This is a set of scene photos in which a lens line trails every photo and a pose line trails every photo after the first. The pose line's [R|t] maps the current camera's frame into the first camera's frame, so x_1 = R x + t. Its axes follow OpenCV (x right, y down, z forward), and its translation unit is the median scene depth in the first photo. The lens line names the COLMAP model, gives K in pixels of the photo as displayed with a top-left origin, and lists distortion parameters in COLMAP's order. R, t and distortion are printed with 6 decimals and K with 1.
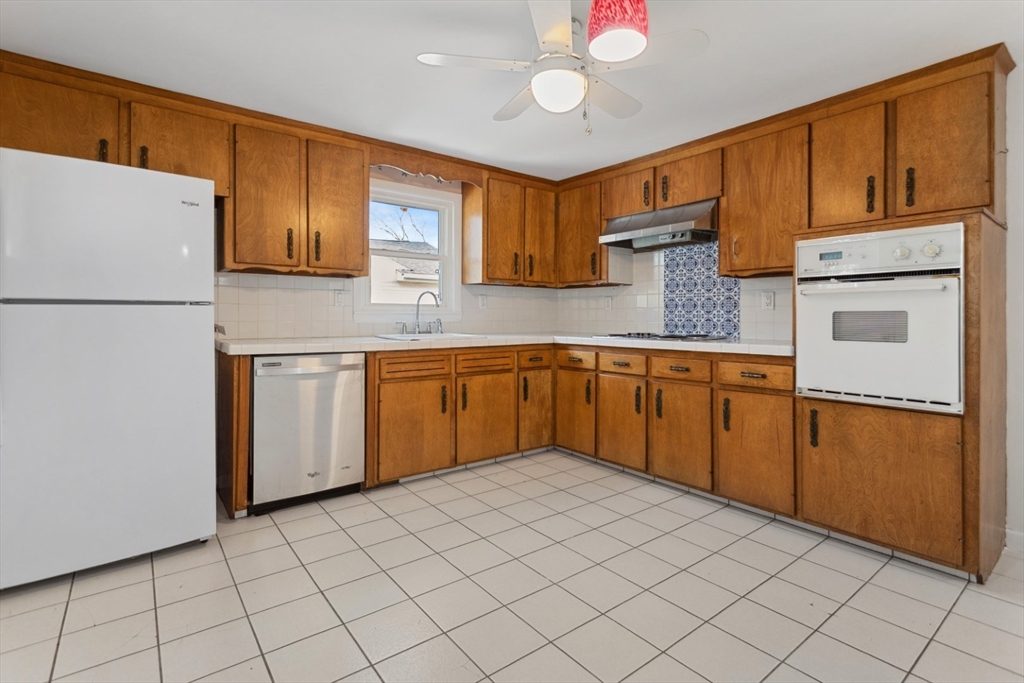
lens RADIAL K [[491.8, 0, 514.6], [0, 491.8, 314.5], [0, 0, 1]] dist [0.001468, 0.000357]
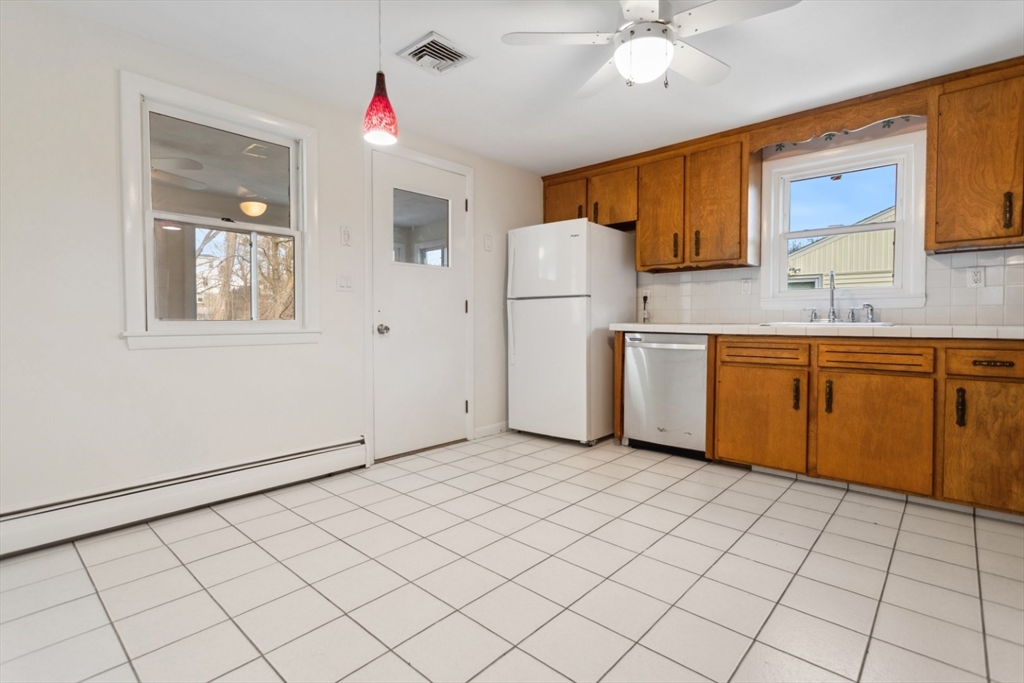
lens RADIAL K [[485.2, 0, 514.2], [0, 485.2, 337.7], [0, 0, 1]] dist [0.001632, 0.000377]
pose [[0.168566, 0.027705, -0.985301, 0.644998], [-0.000933, 0.999609, 0.027948, 0.050728], [0.985690, -0.003792, 0.168526, 0.372563]]
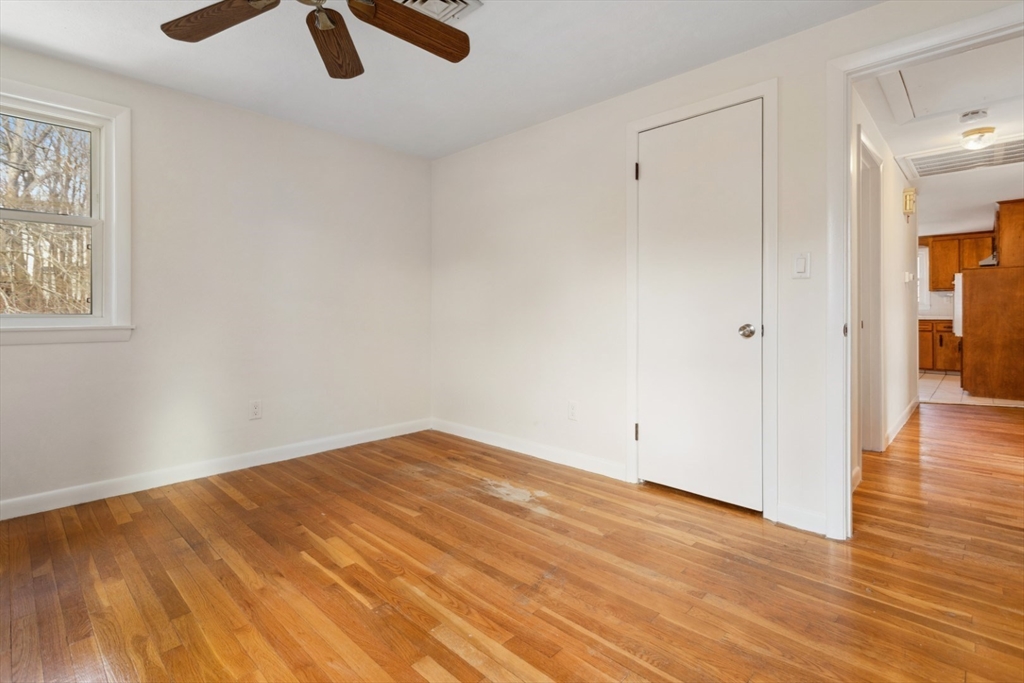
lens RADIAL K [[491.8, 0, 514.6], [0, 491.8, 314.5], [0, 0, 1]] dist [0.001468, 0.000357]
pose [[0.145046, 0.001084, -0.989424, 2.201302], [0.004056, 0.999990, 0.001690, 0.030756], [0.989417, -0.004258, 0.145040, -1.344327]]
